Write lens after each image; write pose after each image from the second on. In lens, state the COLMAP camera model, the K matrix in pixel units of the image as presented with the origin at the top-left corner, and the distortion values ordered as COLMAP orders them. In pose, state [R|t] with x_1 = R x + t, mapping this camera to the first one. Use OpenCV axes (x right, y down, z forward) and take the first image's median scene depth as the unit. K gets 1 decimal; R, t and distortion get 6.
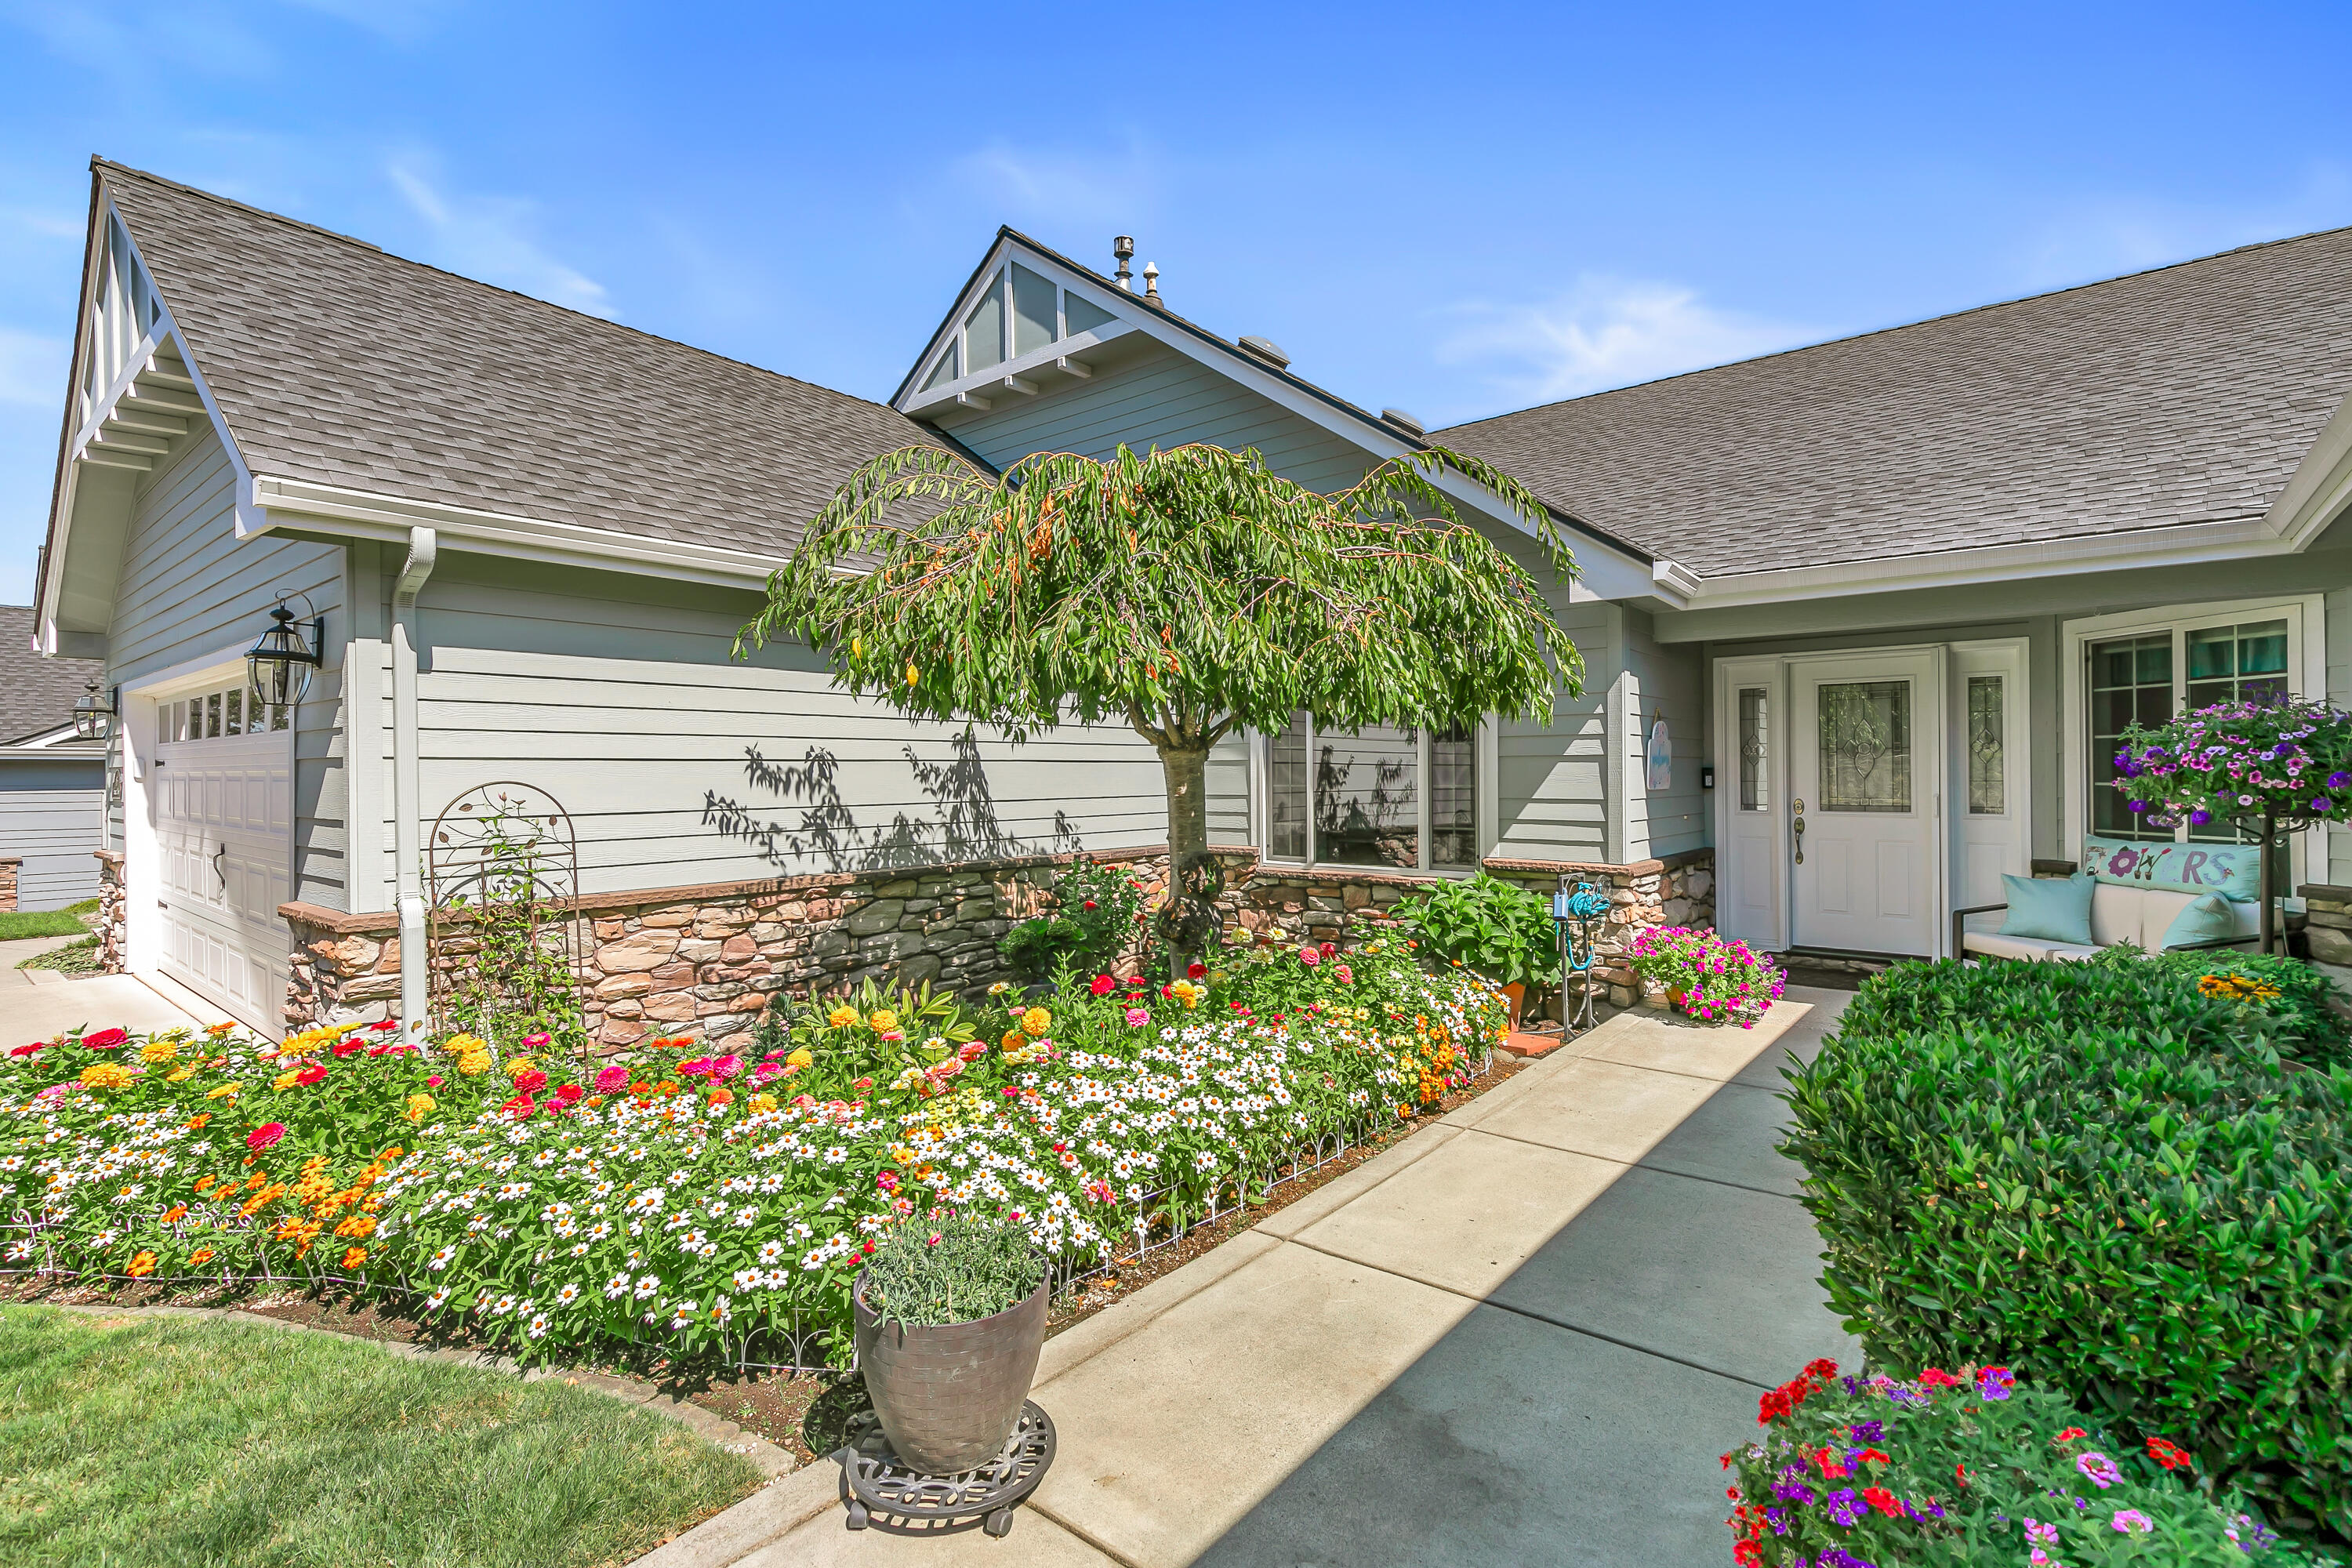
lens RADIAL K [[1081.2, 0, 1179.9], [0, 1081.2, 760.5], [0, 0, 1]] dist [0.017613, -0.008460]
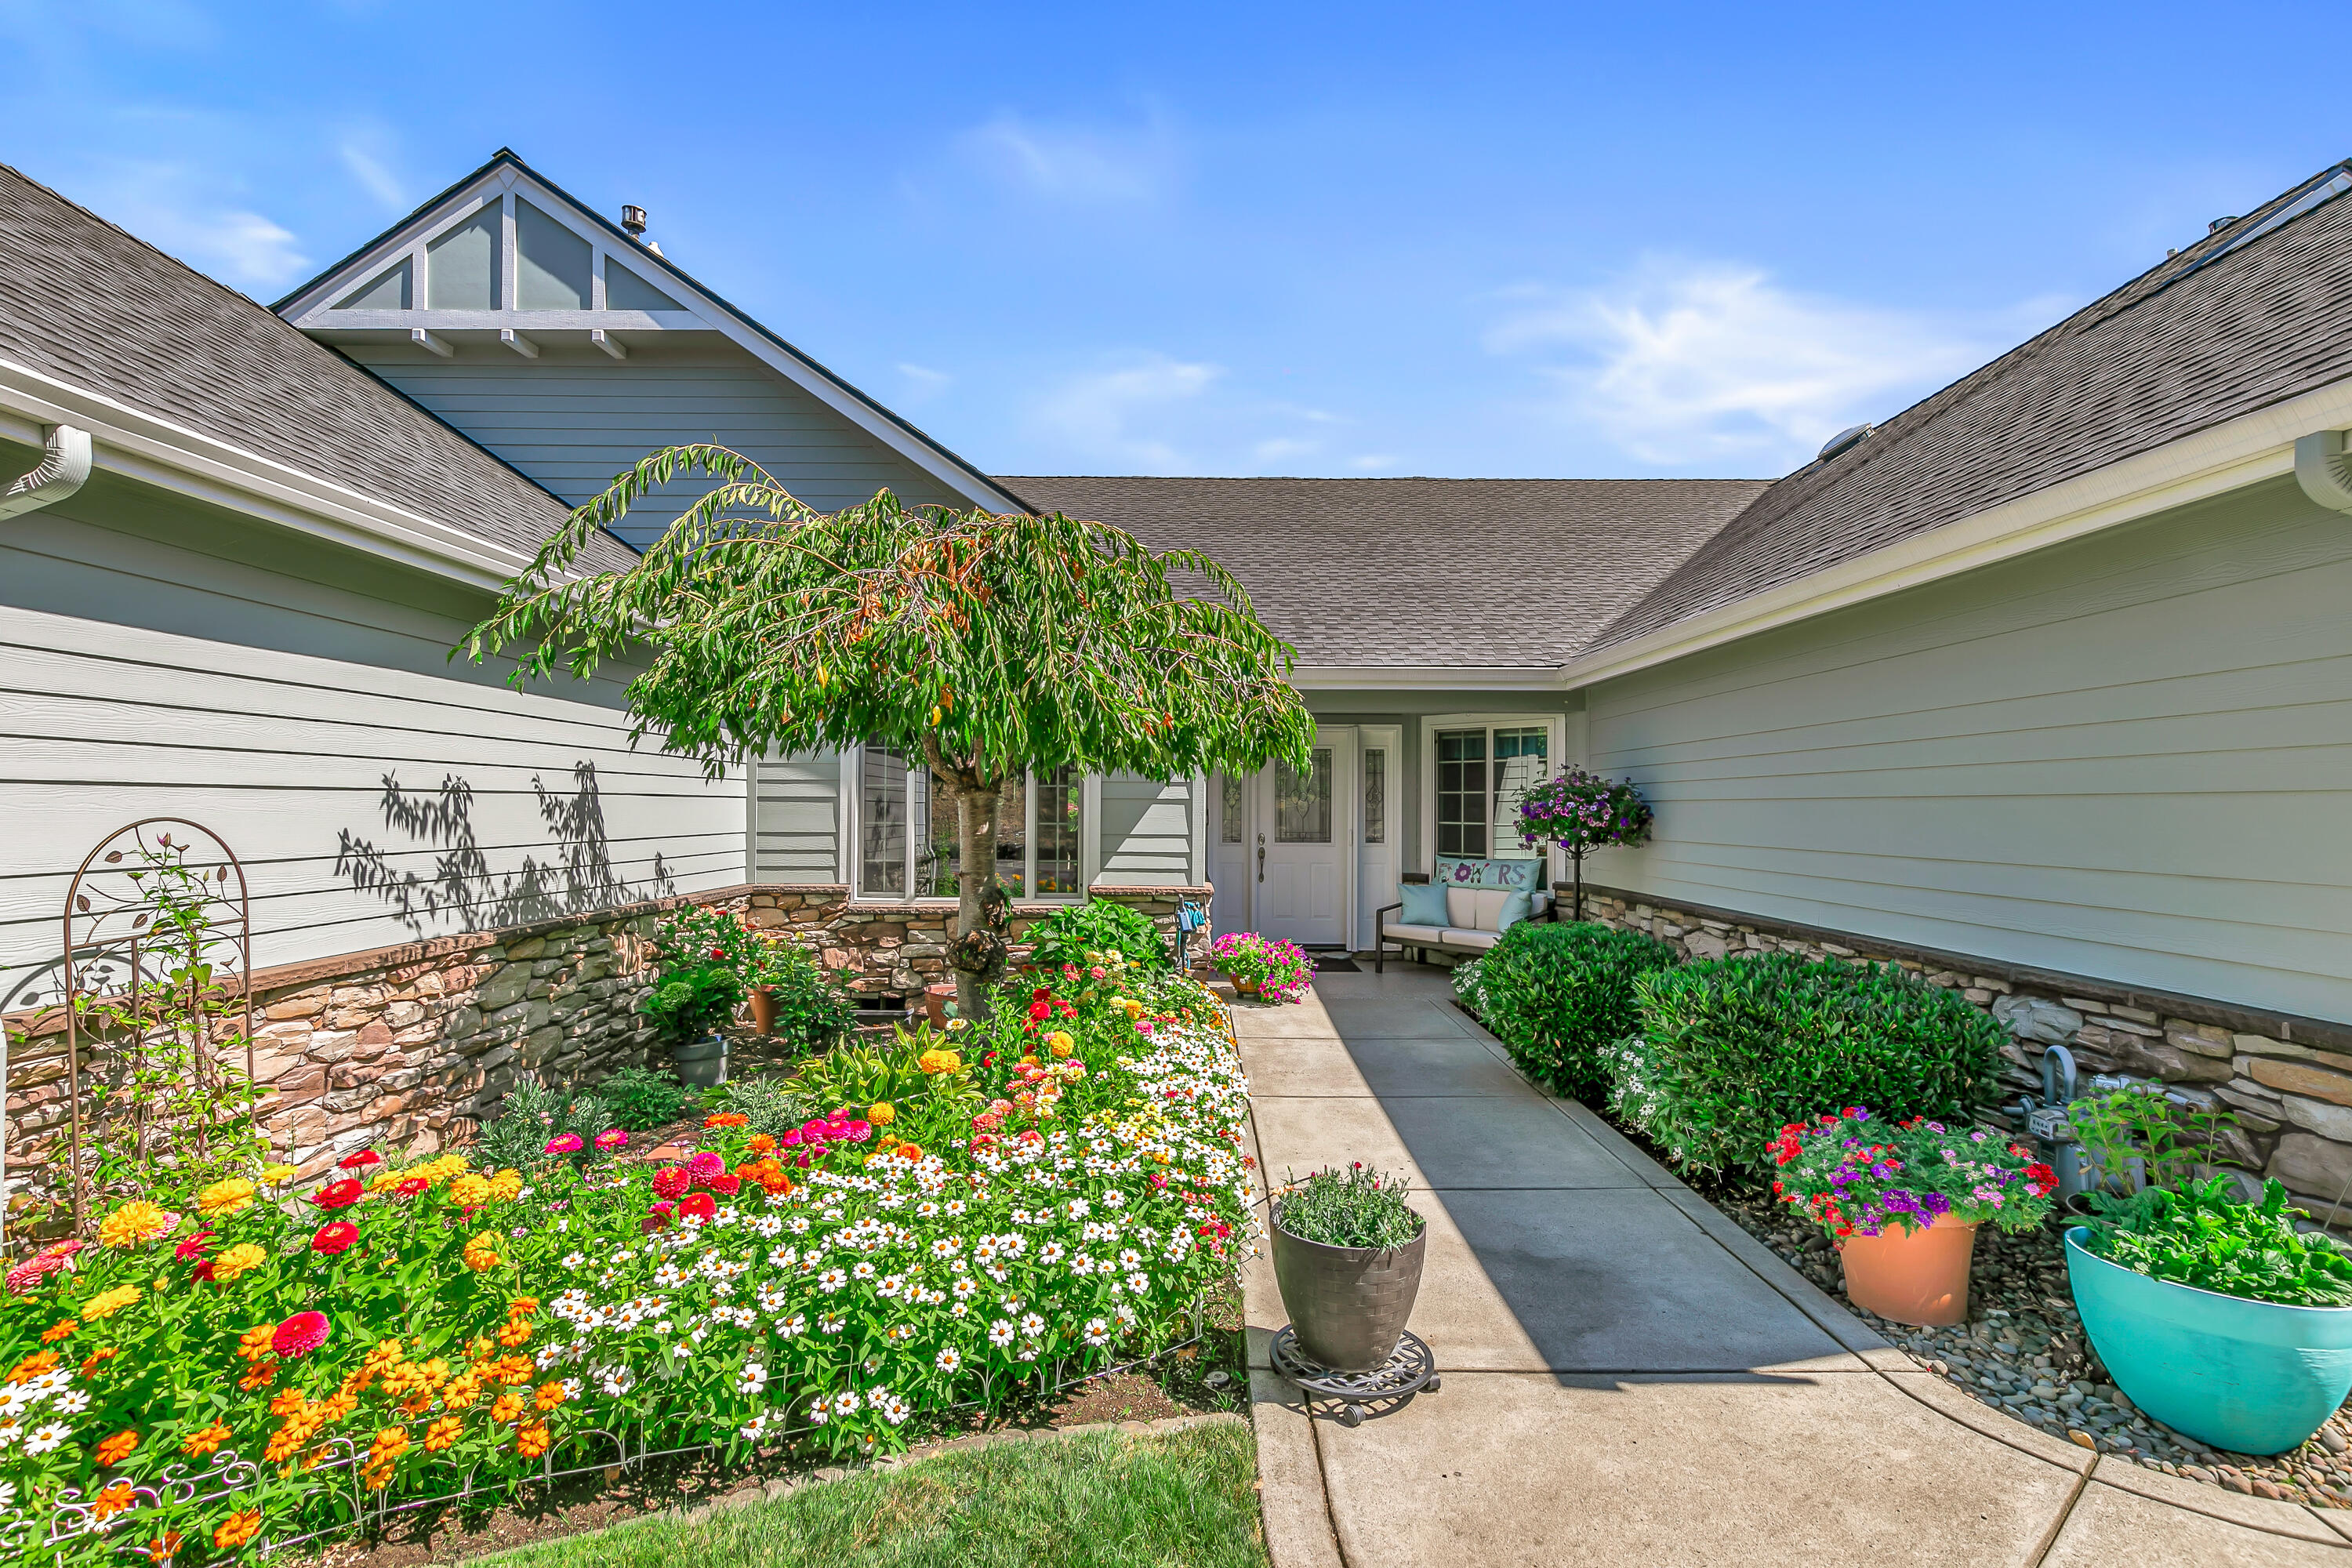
lens RADIAL K [[1060.0, 0, 1185.7], [0, 1060.0, 787.5], [0, 0, 1]] dist [0.011820, -0.003842]
pose [[0.775776, 0.022461, 0.630609, -0.428859], [-0.016804, 0.999747, -0.014936, -0.000400], [-0.630785, 0.000991, 0.775957, 0.063128]]
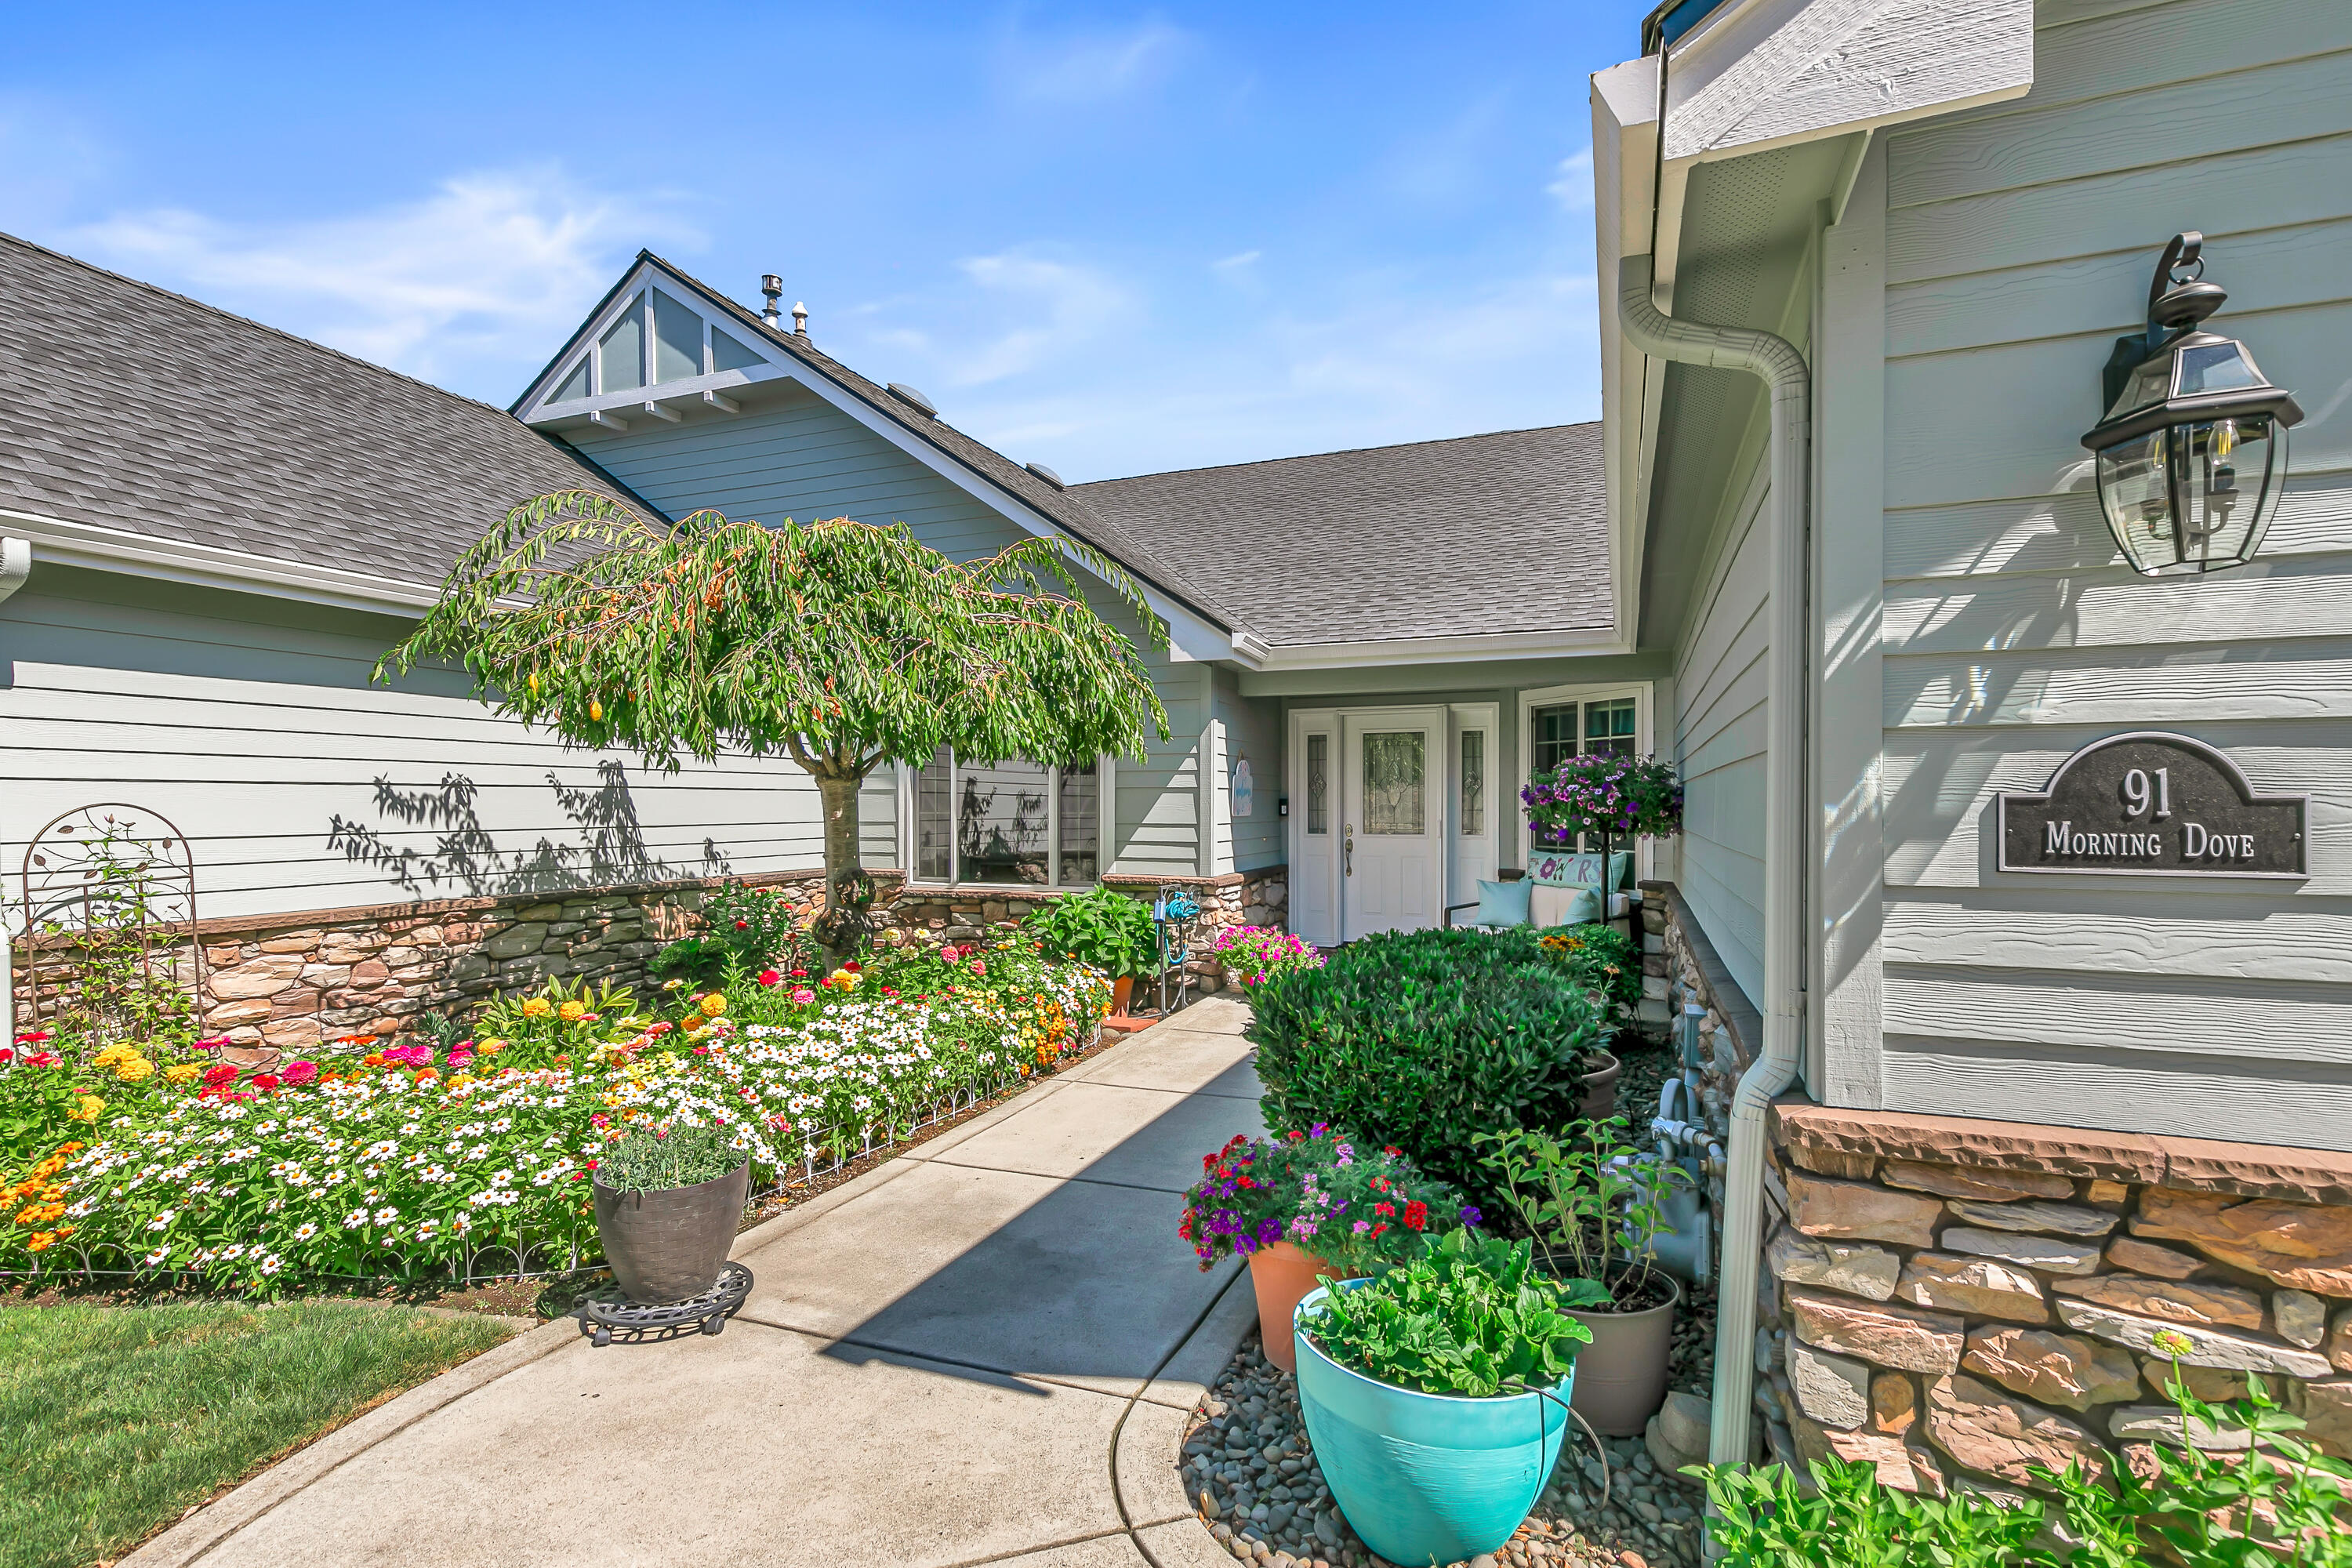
lens RADIAL K [[1097.1, 0, 1170.7], [0, 1097.1, 803.3], [0, 0, 1]] dist [0.007945, -0.000849]
pose [[0.952273, 0.004810, 0.305210, -0.014510], [-0.007818, 0.999932, 0.008634, 0.002627], [-0.305148, -0.010608, 0.952246, -0.182582]]
